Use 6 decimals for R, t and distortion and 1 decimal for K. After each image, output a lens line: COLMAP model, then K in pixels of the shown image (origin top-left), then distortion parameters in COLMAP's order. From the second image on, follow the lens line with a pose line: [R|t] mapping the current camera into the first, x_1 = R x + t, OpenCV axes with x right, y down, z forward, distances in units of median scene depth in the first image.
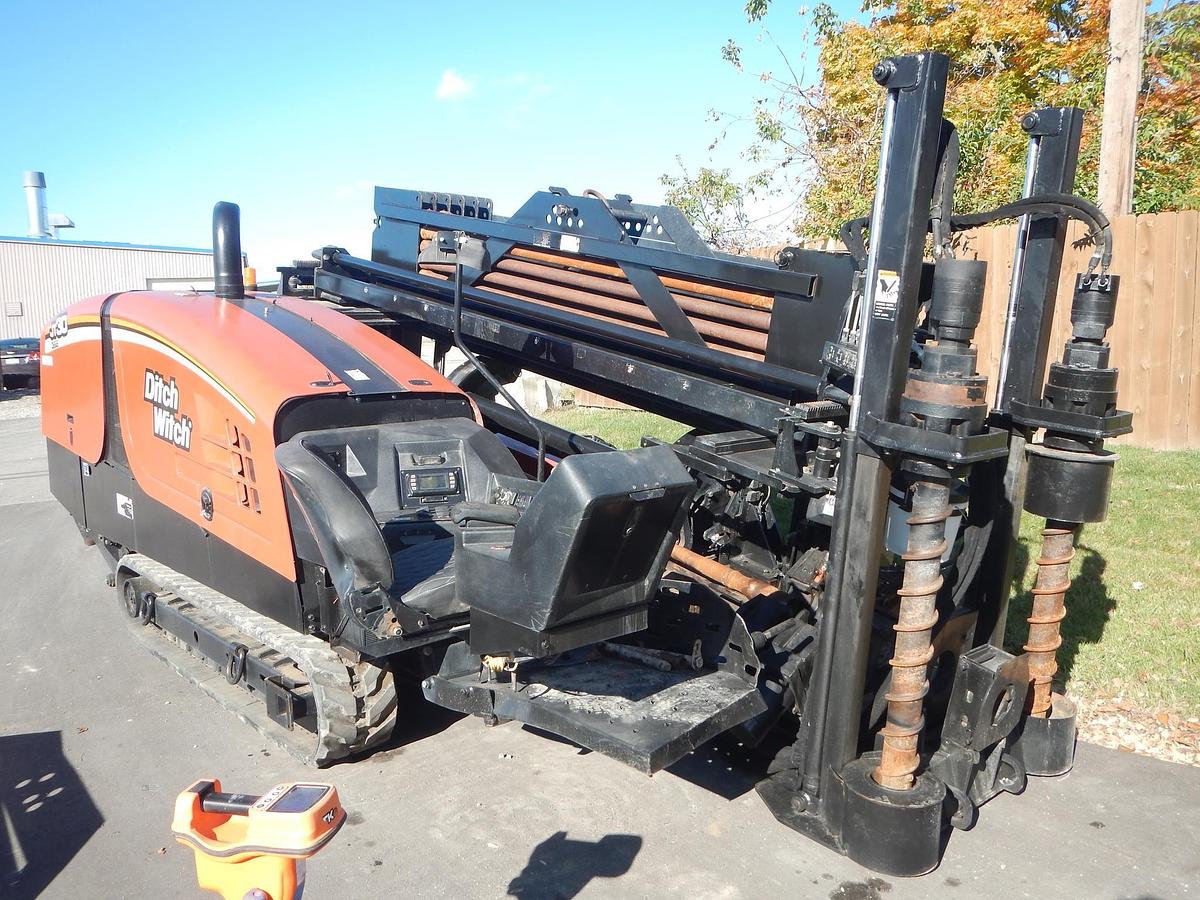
lens RADIAL K [[982.5, 0, 605.4], [0, 982.5, 453.2], [0, 0, 1]] dist [0.011858, 0.007429]
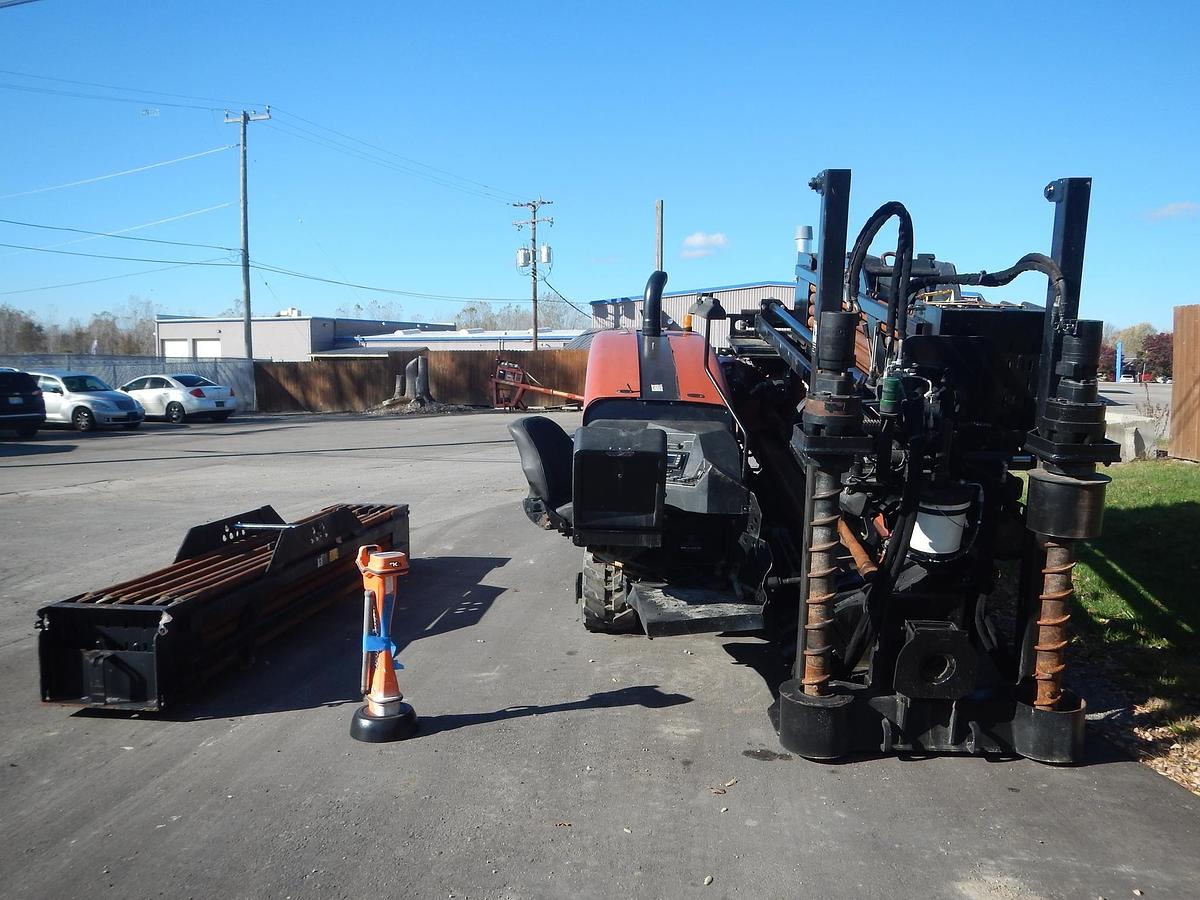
lens RADIAL K [[982.5, 0, 605.4], [0, 982.5, 453.2], [0, 0, 1]] dist [0.011858, 0.007429]
pose [[0.742808, 0.085649, -0.664003, 0.768918], [-0.111251, 0.993785, 0.003733, 0.025693], [0.660196, 0.071099, 0.747720, -0.190697]]
